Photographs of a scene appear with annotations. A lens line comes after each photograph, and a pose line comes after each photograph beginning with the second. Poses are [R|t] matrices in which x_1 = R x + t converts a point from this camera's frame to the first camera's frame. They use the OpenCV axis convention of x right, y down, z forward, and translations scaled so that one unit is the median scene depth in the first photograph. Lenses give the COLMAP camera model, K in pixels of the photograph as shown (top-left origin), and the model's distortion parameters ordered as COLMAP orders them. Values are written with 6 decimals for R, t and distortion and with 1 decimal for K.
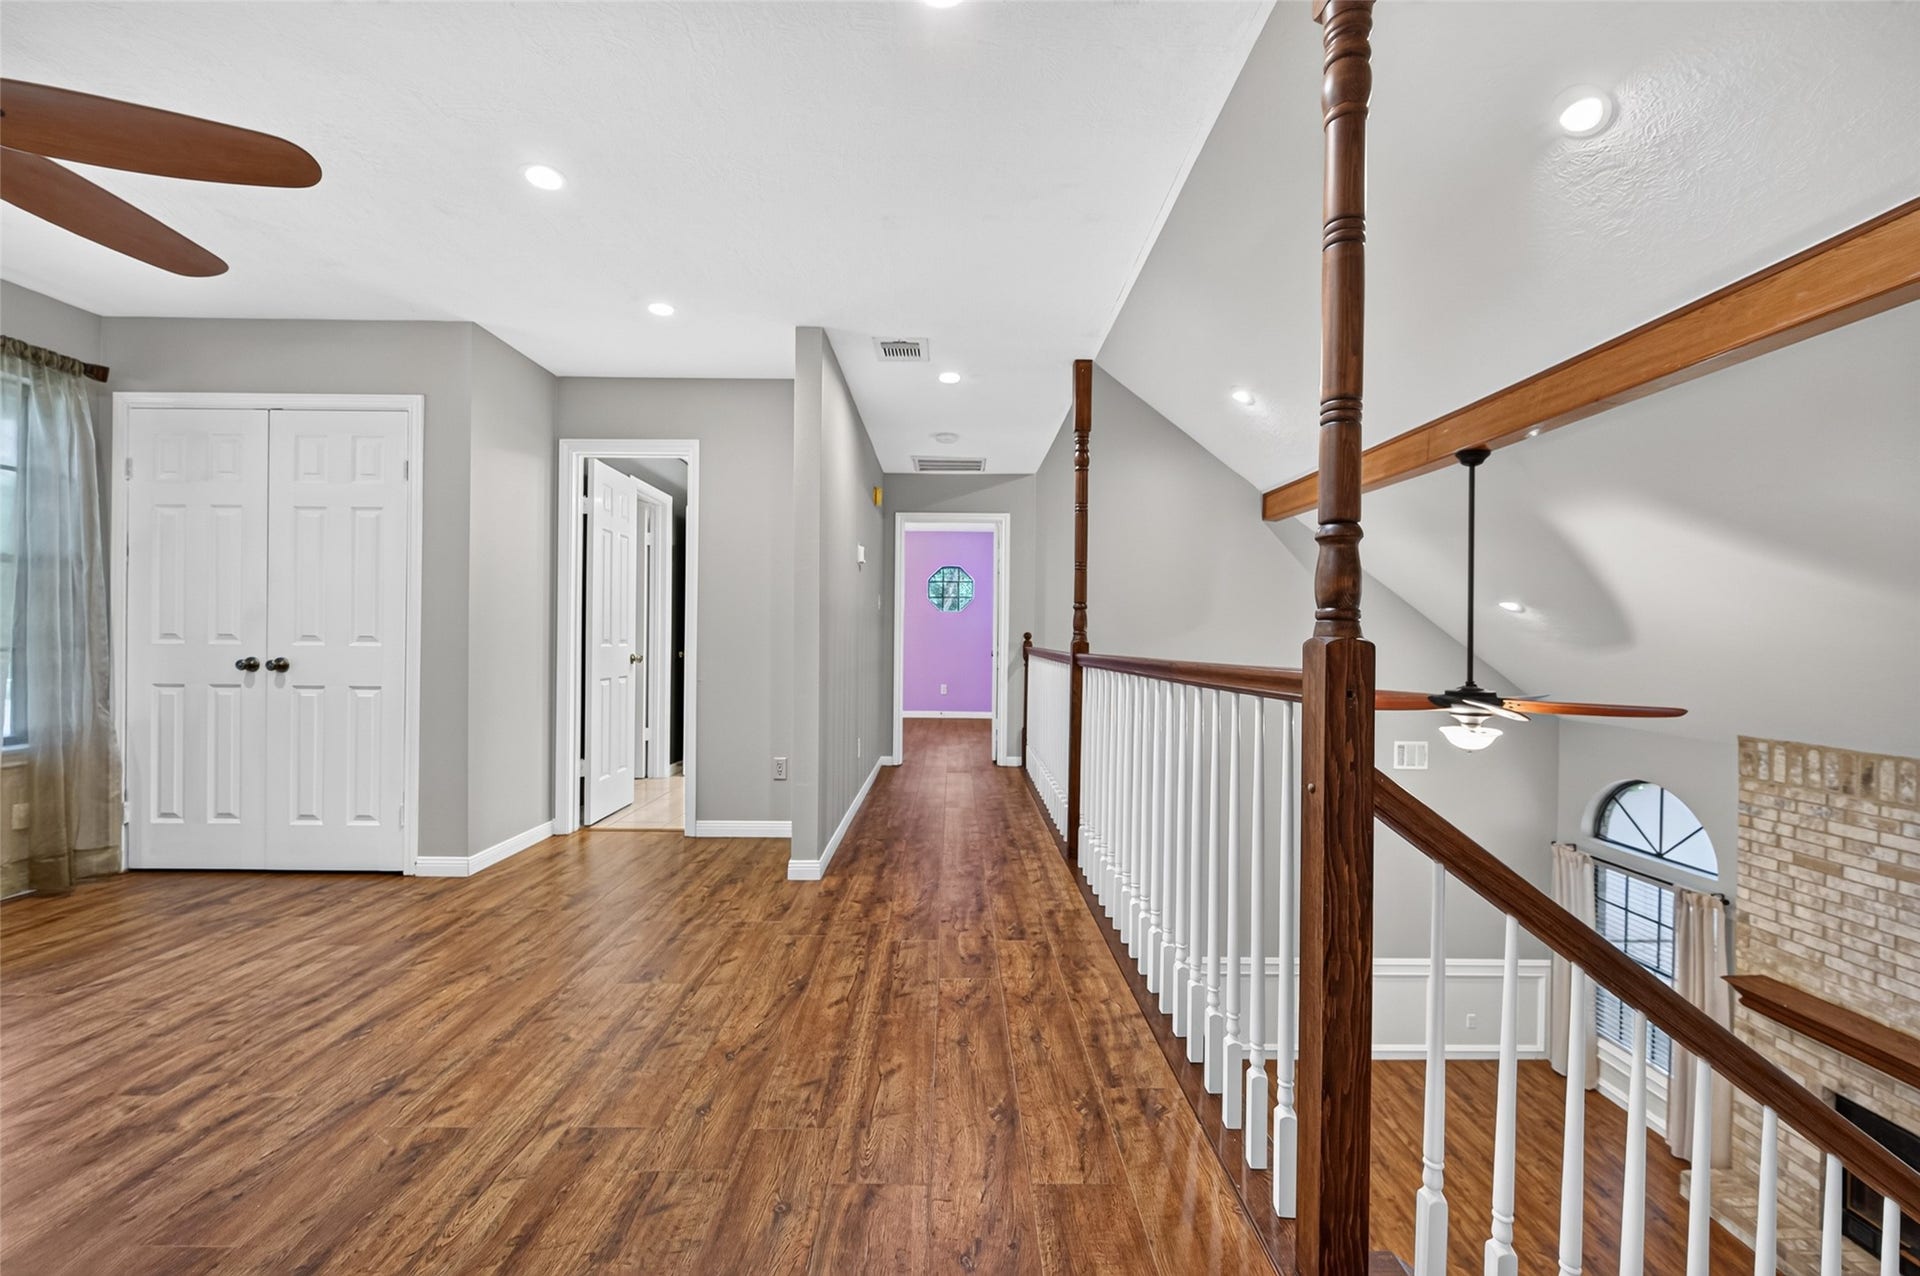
lens RADIAL K [[761.0, 0, 960.0], [0, 761.0, 638.0], [0, 0, 1]] dist [0.002011, 0.000041]
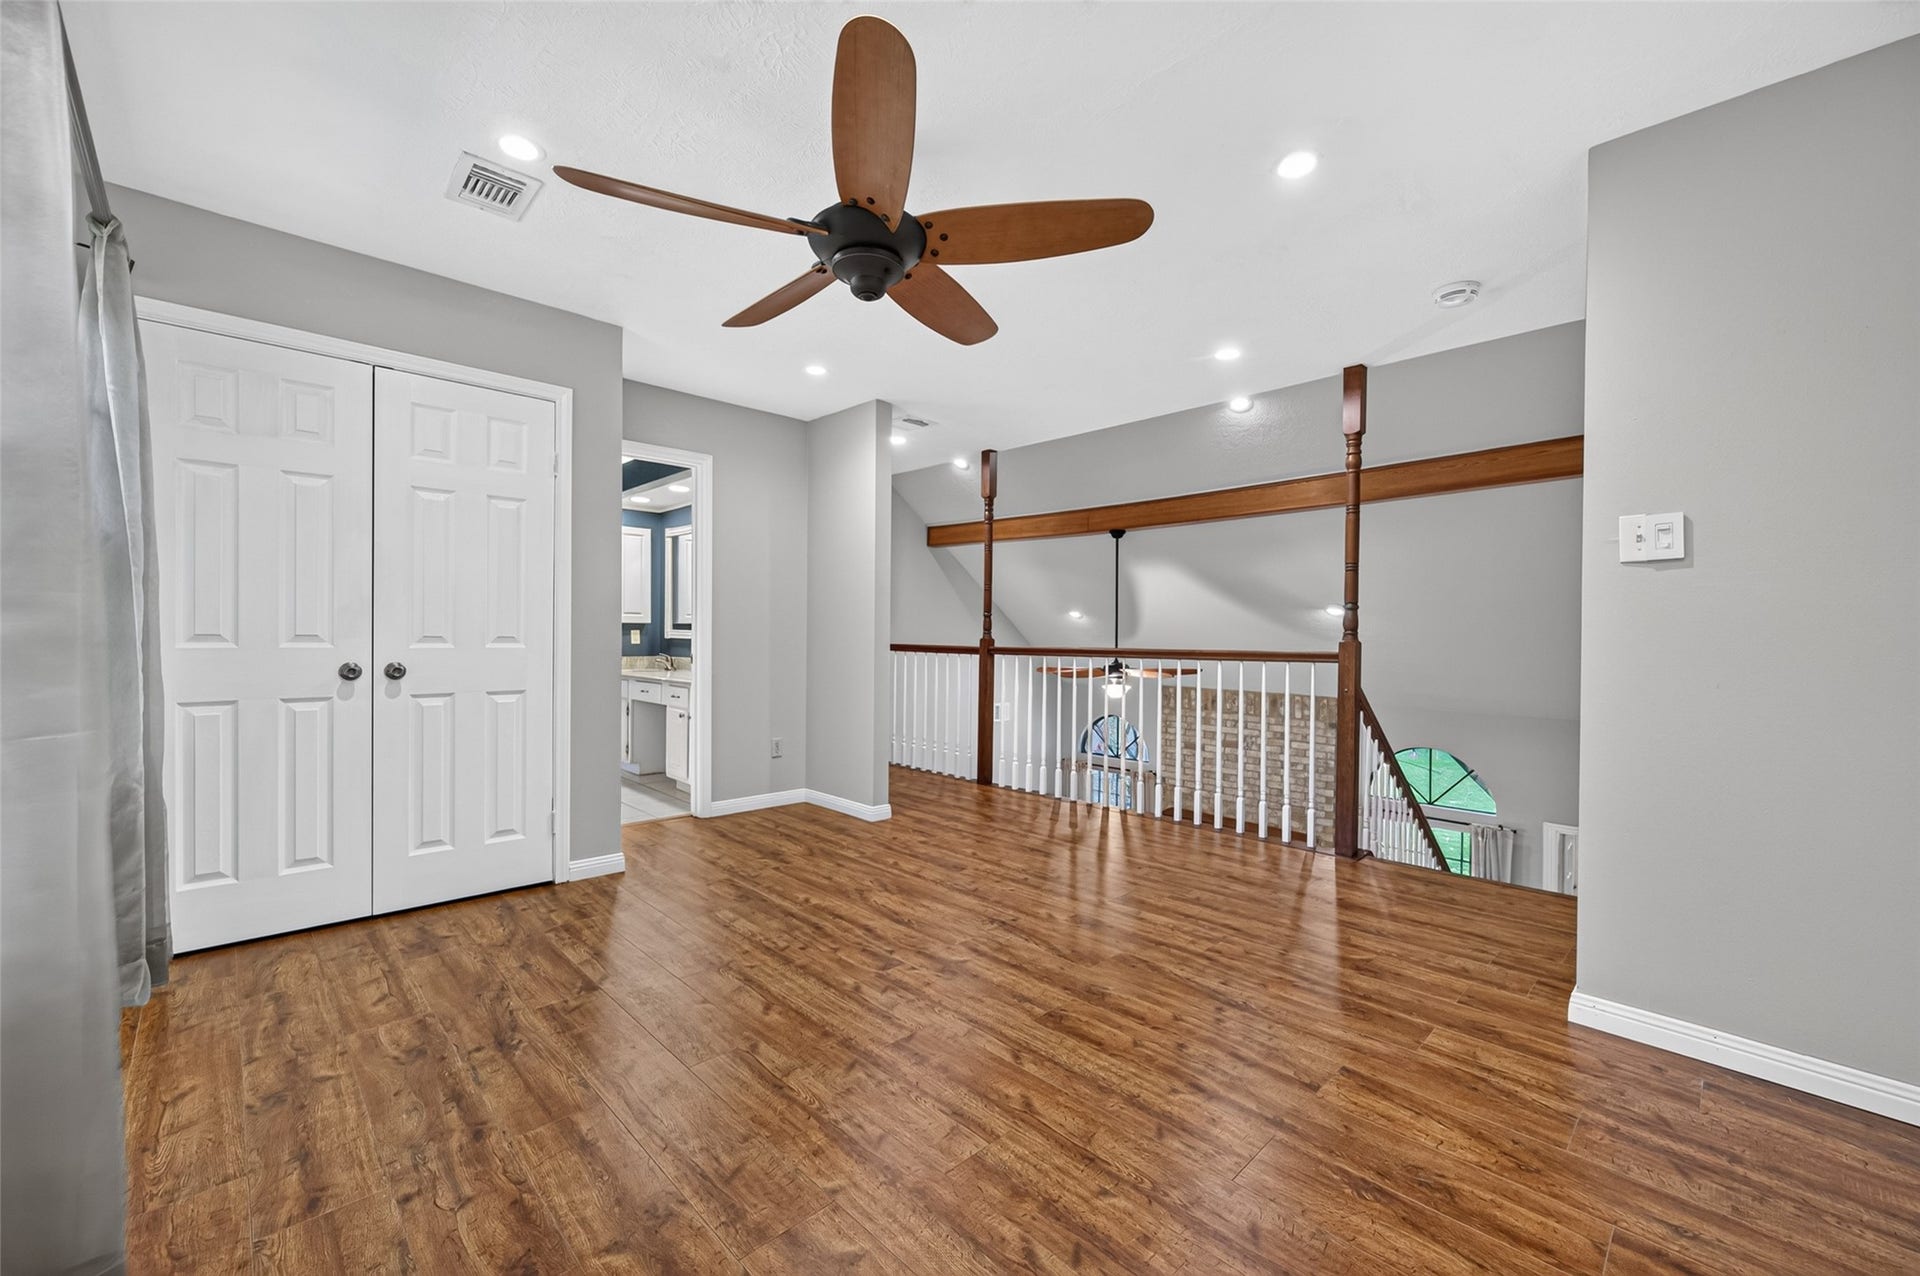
lens RADIAL K [[761.0, 0, 960.0], [0, 761.0, 638.0], [0, 0, 1]] dist [0.002011, 0.000041]
pose [[0.724515, -0.004652, 0.689243, -1.171658], [-0.004102, 0.999930, 0.011060, -0.015457], [-0.689247, -0.010841, 0.724445, -0.057648]]
